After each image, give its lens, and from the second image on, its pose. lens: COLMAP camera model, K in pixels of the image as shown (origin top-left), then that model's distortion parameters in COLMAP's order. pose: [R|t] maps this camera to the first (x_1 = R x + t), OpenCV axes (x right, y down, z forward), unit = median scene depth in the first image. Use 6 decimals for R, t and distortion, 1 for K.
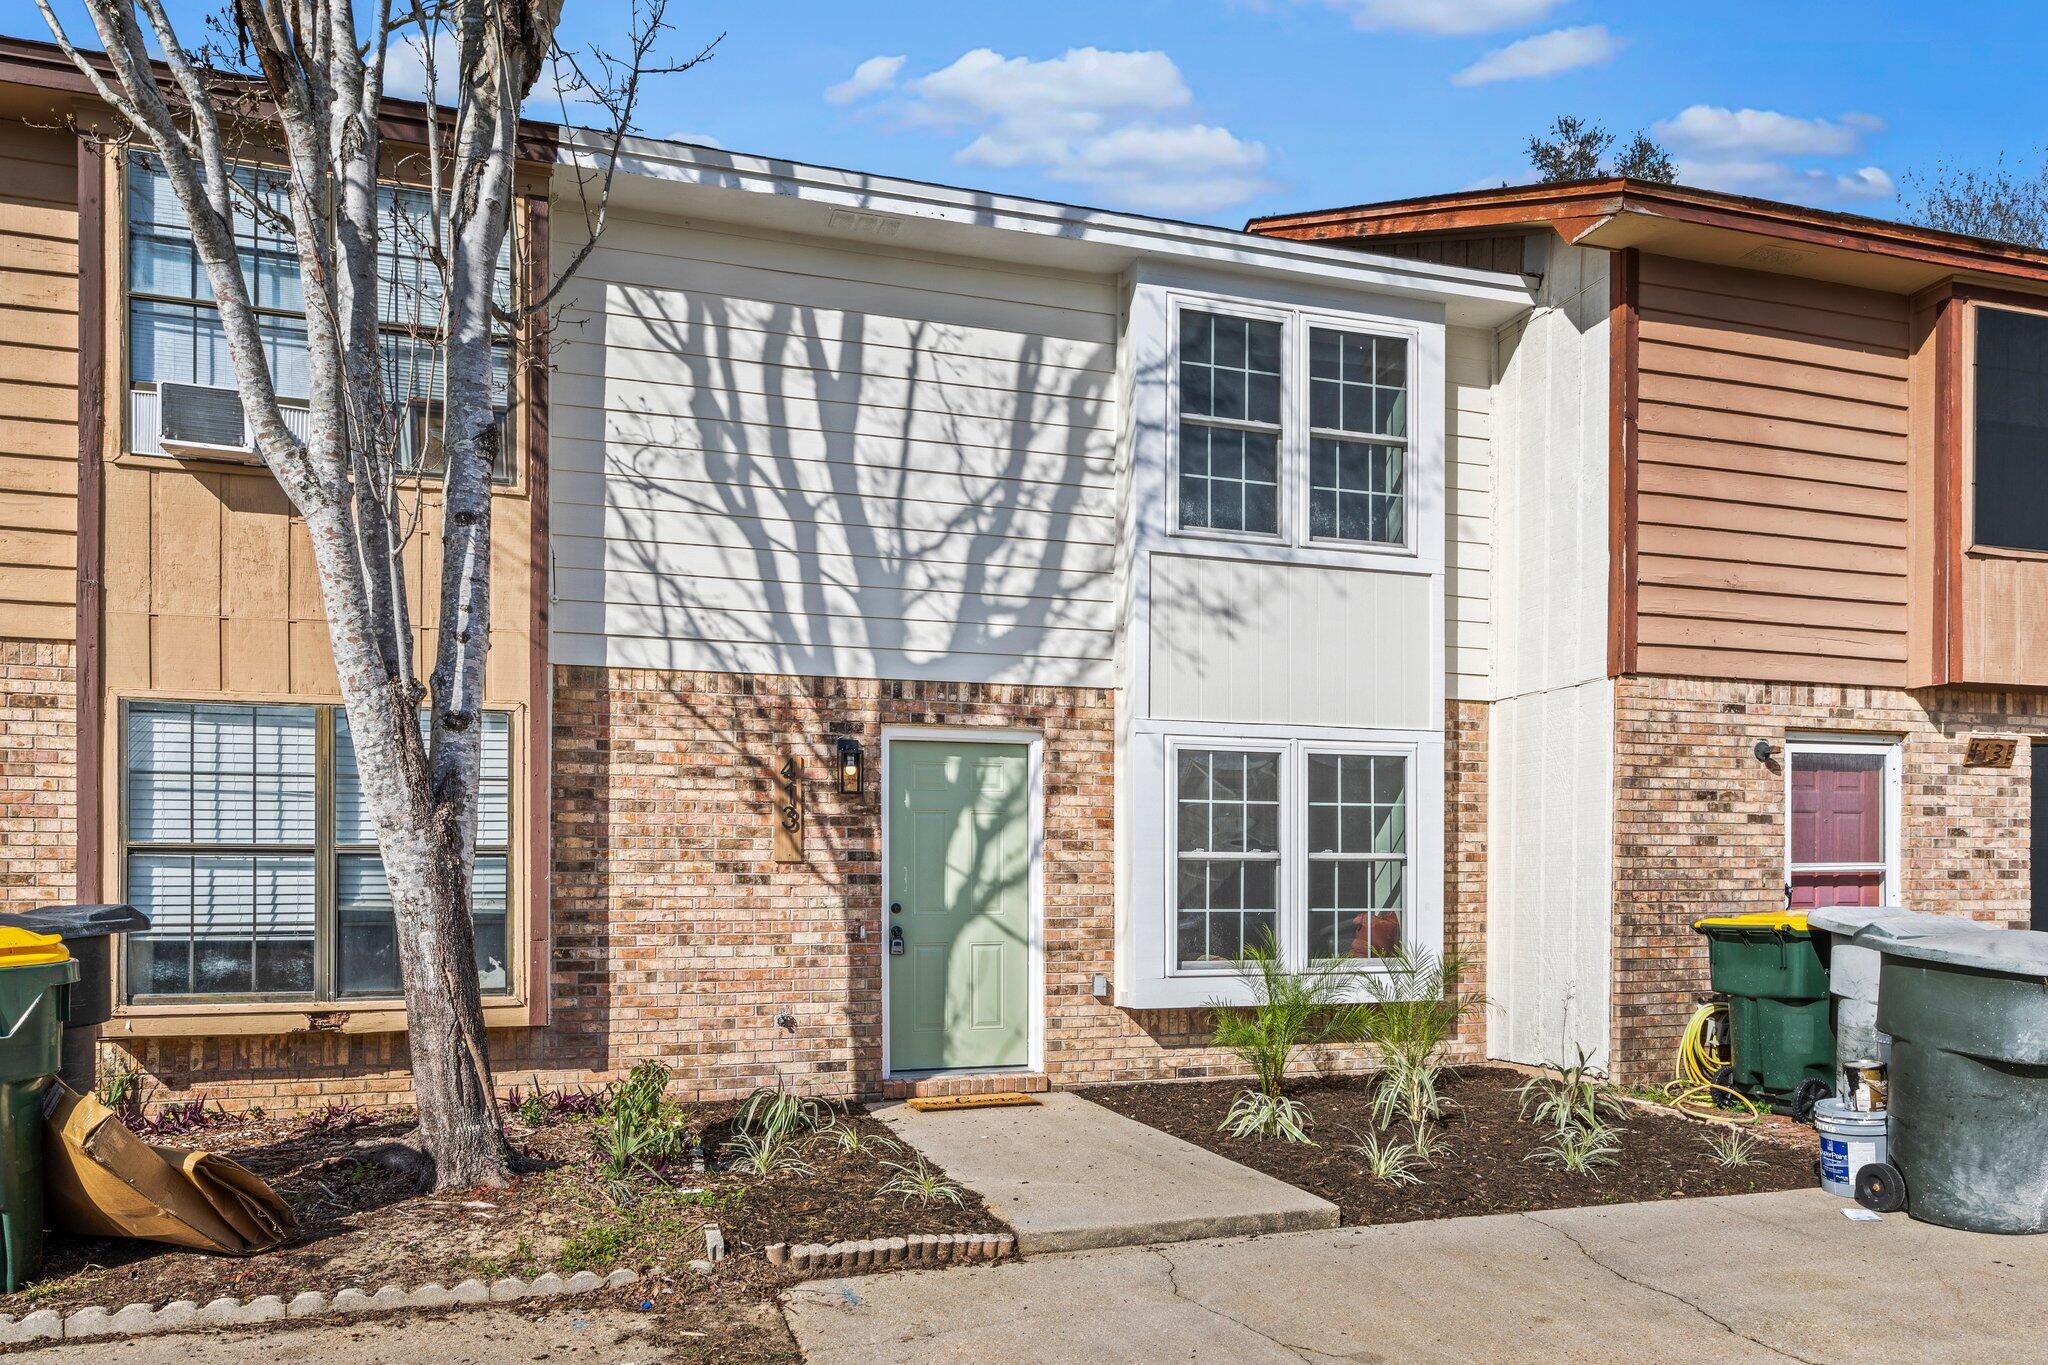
lens RADIAL K [[1388.5, 0, 1023.7], [0, 1388.5, 681.9], [0, 0, 1]] dist [0.003329, 0.002400]
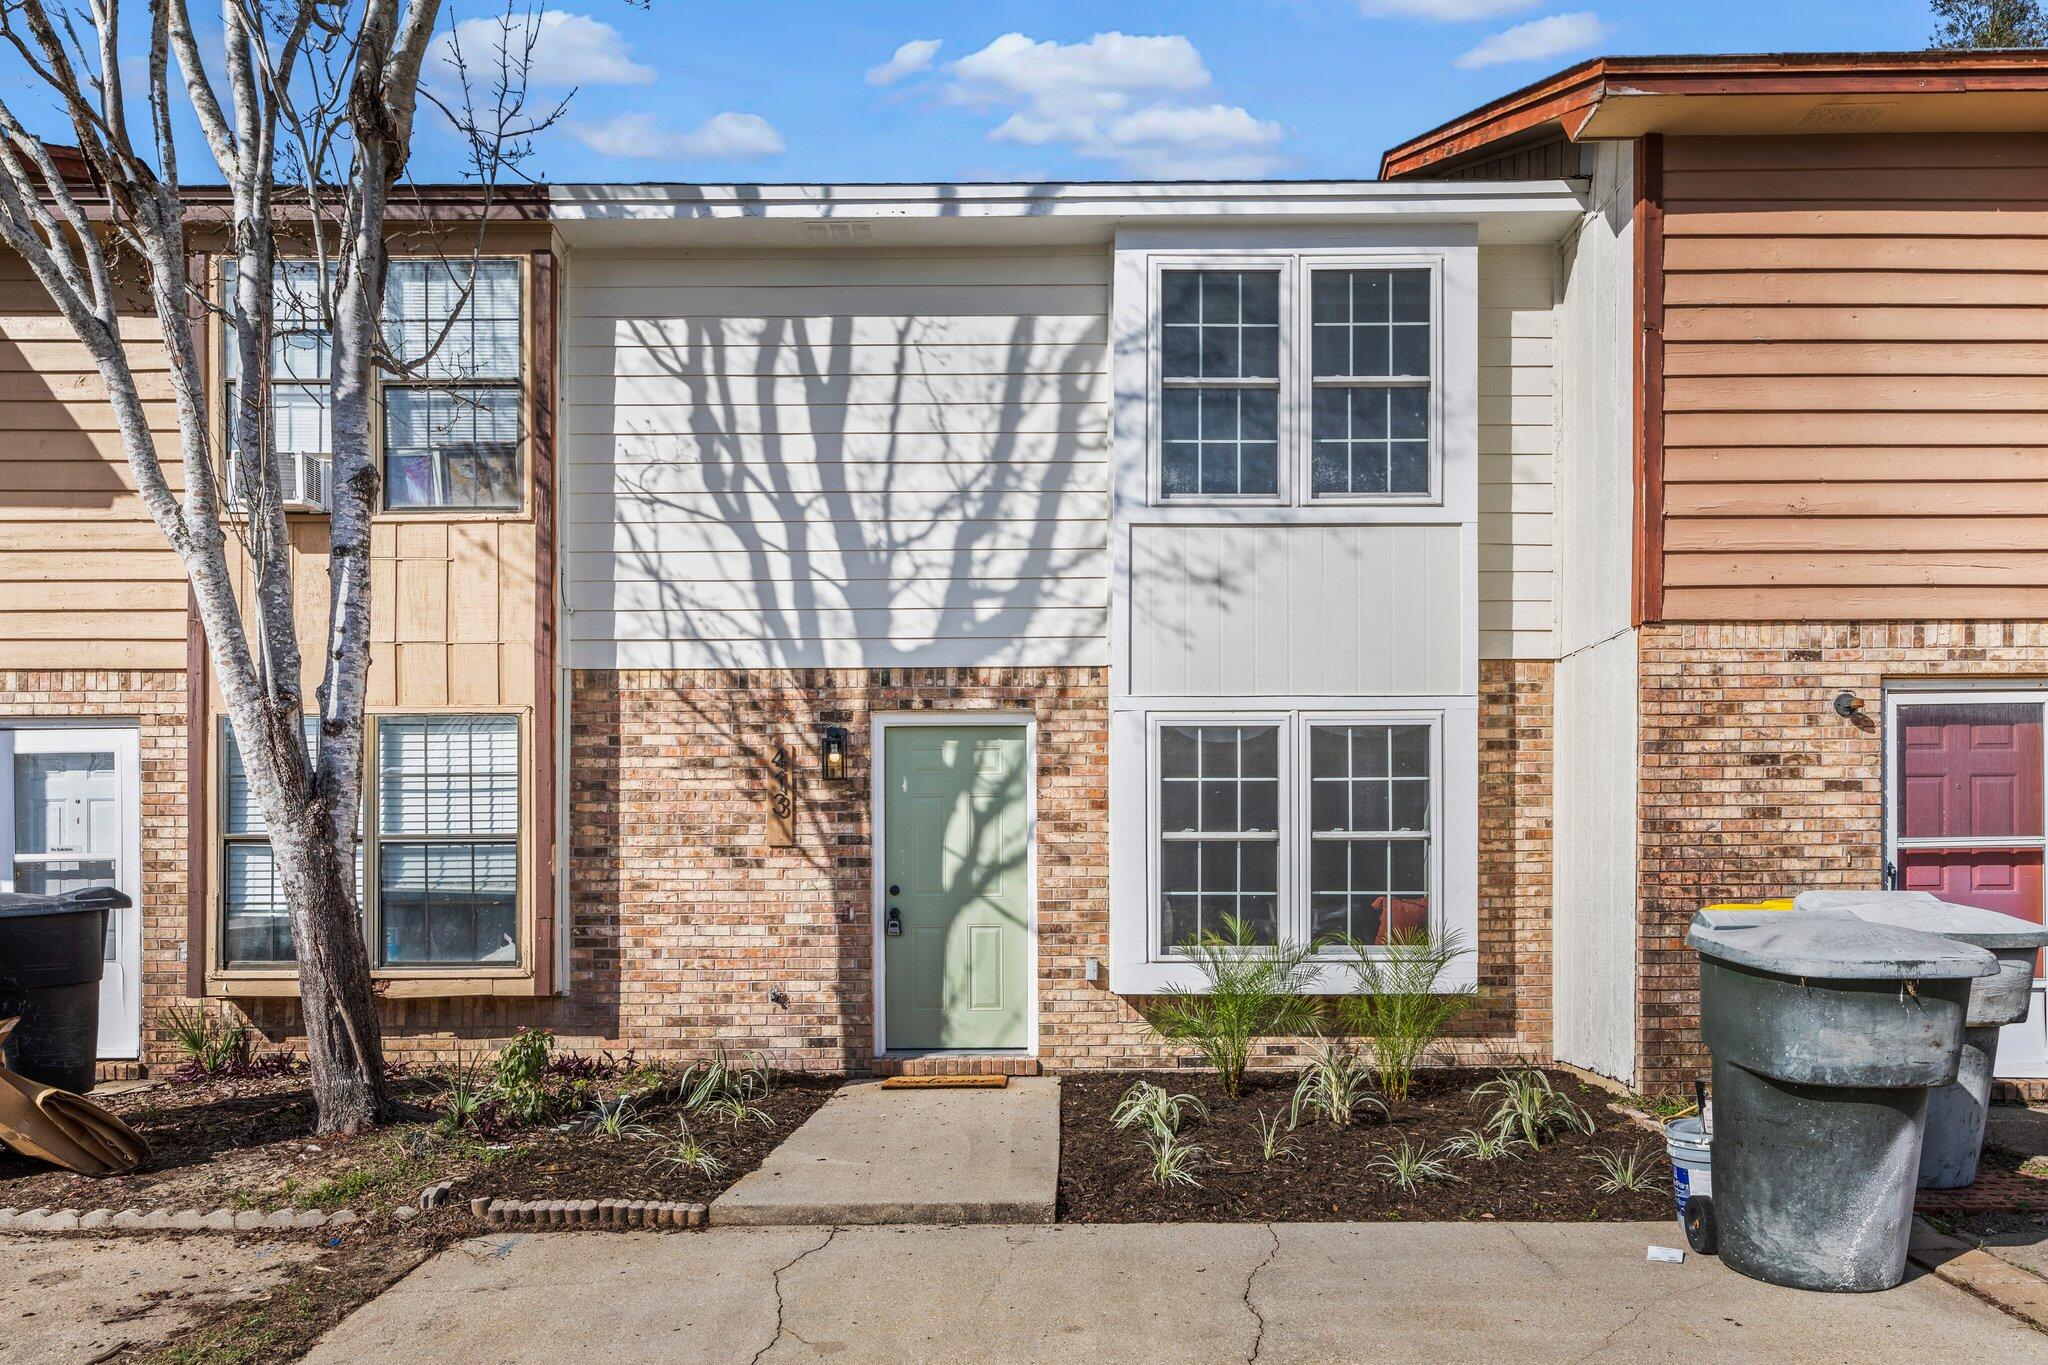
lens RADIAL K [[1388.2, 0, 945.3], [0, 1388.2, 655.0], [0, 0, 1]] dist [0.002762, 0.002353]
pose [[0.951456, -0.049931, -0.303708, 0.274805], [0.048176, 0.998751, -0.013275, 0.004835], [0.303991, -0.002001, 0.952673, 0.035674]]
